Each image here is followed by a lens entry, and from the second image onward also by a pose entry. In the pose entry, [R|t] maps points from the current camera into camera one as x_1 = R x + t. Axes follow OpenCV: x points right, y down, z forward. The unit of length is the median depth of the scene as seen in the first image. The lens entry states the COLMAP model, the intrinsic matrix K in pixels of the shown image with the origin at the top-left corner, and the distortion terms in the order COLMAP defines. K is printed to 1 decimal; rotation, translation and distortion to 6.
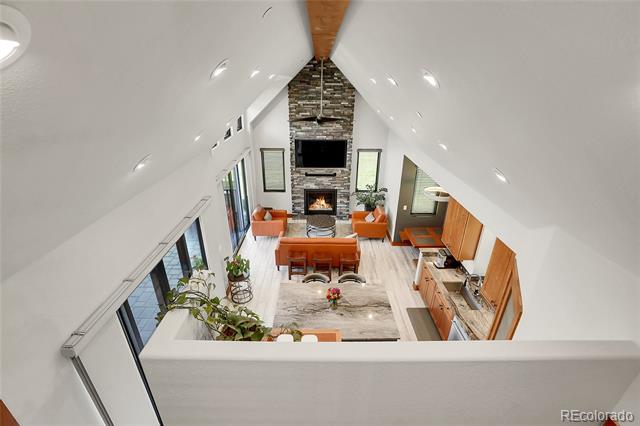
lens RADIAL K [[290.1, 0, 320.0], [0, 290.1, 213.0], [0, 0, 1]] dist [-0.059952, 0.021616]
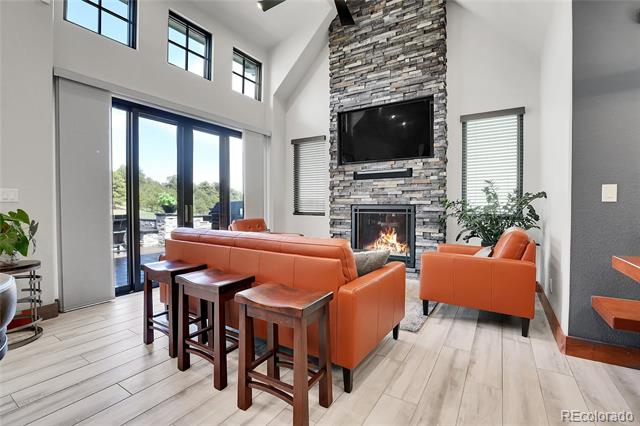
lens RADIAL K [[290.1, 0, 320.0], [0, 290.1, 213.0], [0, 0, 1]] dist [-0.059952, 0.021616]
pose [[0.843135, 0.004575, -0.537682, 0.189227], [-0.217657, 0.917280, -0.333501, 0.123130], [0.491679, 0.398217, 0.774387, 0.618418]]
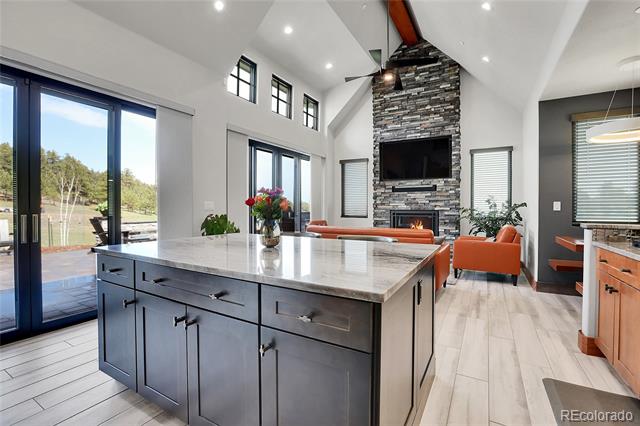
lens RADIAL K [[290.1, 0, 320.0], [0, 290.1, 213.0], [0, 0, 1]] dist [-0.059952, 0.021616]
pose [[0.863357, 0.000013, -0.504593, 0.166626], [-0.203642, 0.914955, -0.348407, 0.221721], [0.461676, 0.403556, 0.789936, 0.385258]]
